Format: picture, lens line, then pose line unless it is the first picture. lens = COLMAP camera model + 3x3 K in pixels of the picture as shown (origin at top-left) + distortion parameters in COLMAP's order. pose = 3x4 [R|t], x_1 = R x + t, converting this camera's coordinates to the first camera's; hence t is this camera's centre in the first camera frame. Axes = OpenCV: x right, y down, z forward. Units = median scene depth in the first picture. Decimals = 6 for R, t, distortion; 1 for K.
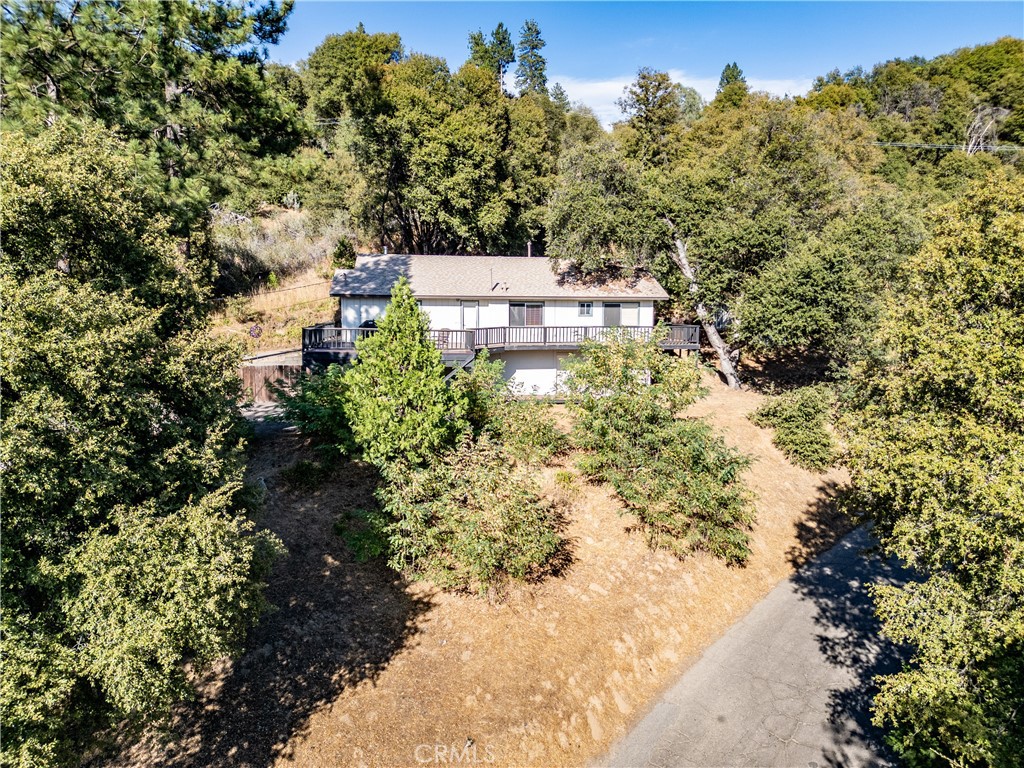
lens RADIAL K [[785.7, 0, 520.3], [0, 785.7, 380.5], [0, 0, 1]] dist [0.049880, -0.061507]
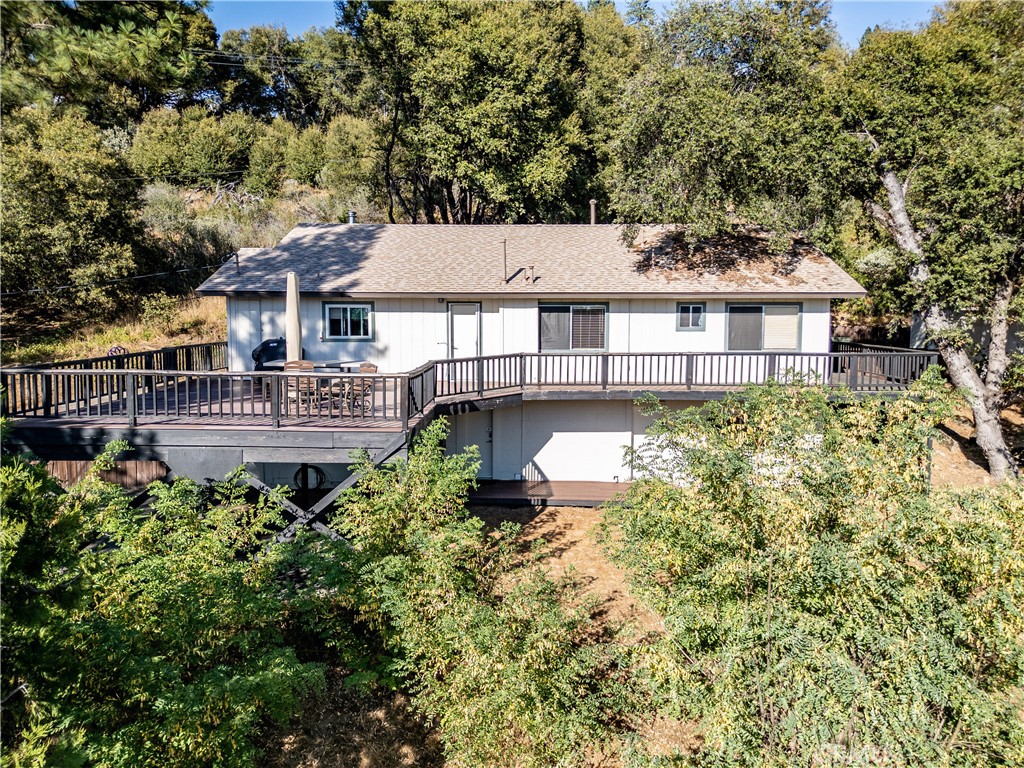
lens RADIAL K [[785.7, 0, 499.2], [0, 785.7, 368.8], [0, 0, 1]] dist [0.049880, -0.061507]
pose [[0.986538, 0.010159, -0.163216, 0.043605], [-0.012365, 0.999845, -0.012505, -0.048808], [0.163064, 0.014354, 0.986511, 0.471526]]
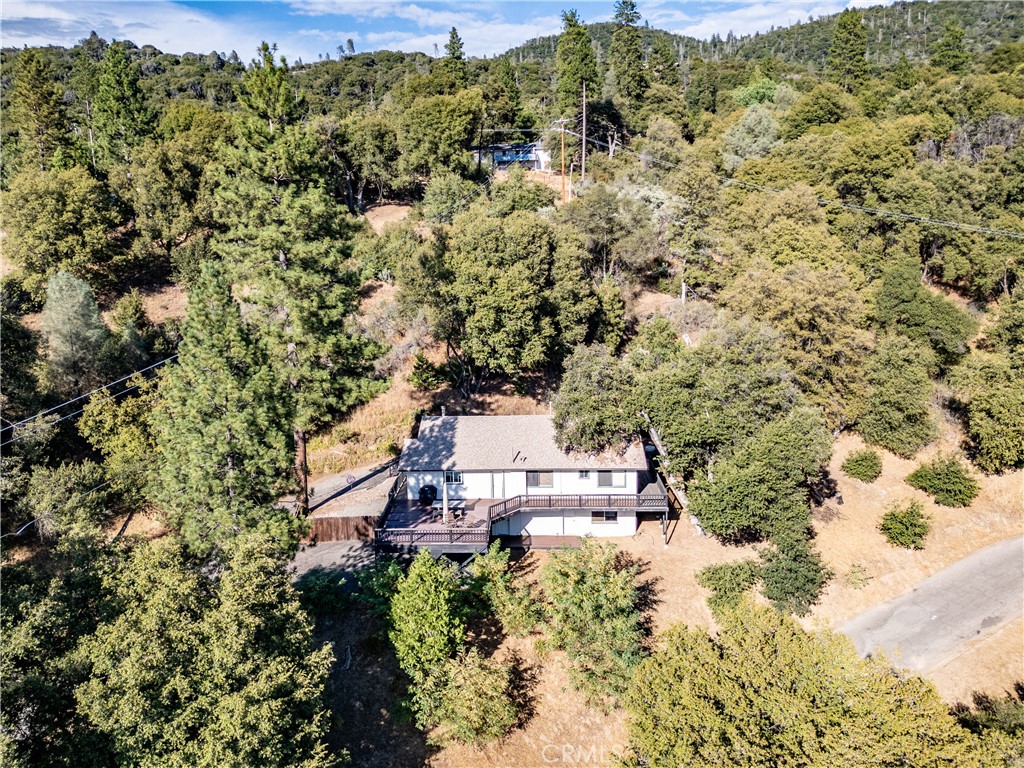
lens RADIAL K [[785.7, 0, 504.5], [0, 785.7, 410.4], [0, 0, 1]] dist [0.049880, -0.061507]
pose [[0.987244, 0.016153, -0.158392, 0.156697], [0.004239, 0.991821, 0.127570, -0.365343], [0.159157, -0.126614, 0.979101, -0.309895]]
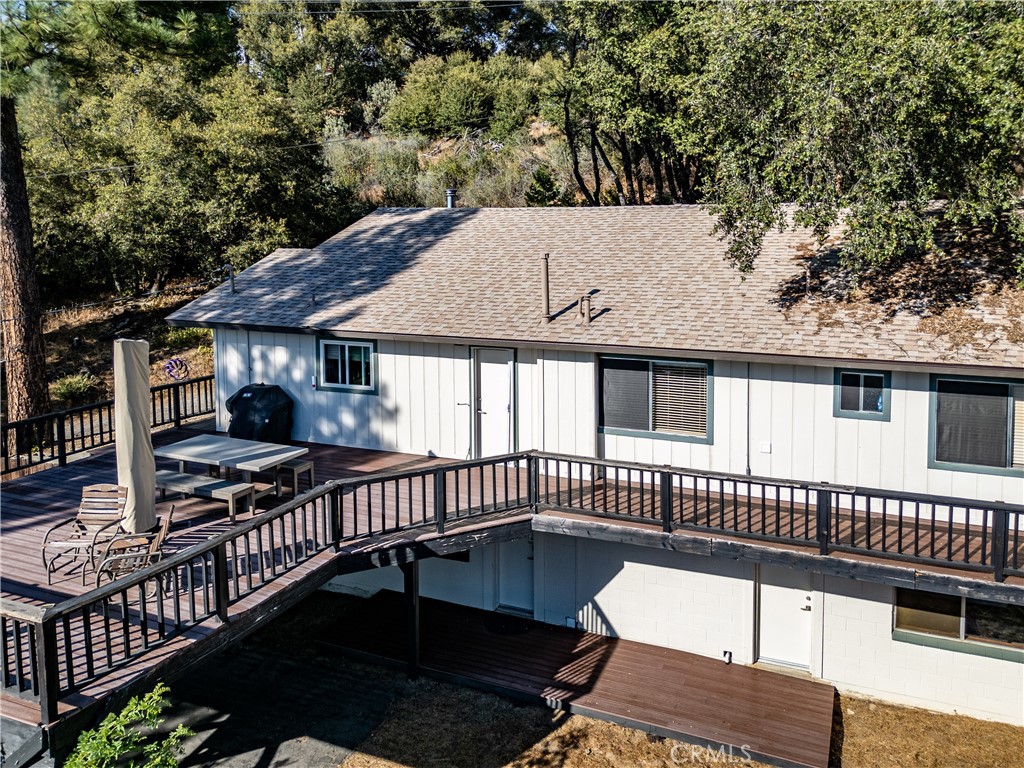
lens RADIAL K [[785.7, 0, 538.6], [0, 785.7, 277.8], [0, 0, 1]] dist [0.049880, -0.061507]
pose [[0.860526, 0.025498, -0.508768, 0.124776], [-0.039886, 0.999053, -0.017393, -0.121785], [0.507843, 0.035260, 0.860728, 0.687939]]
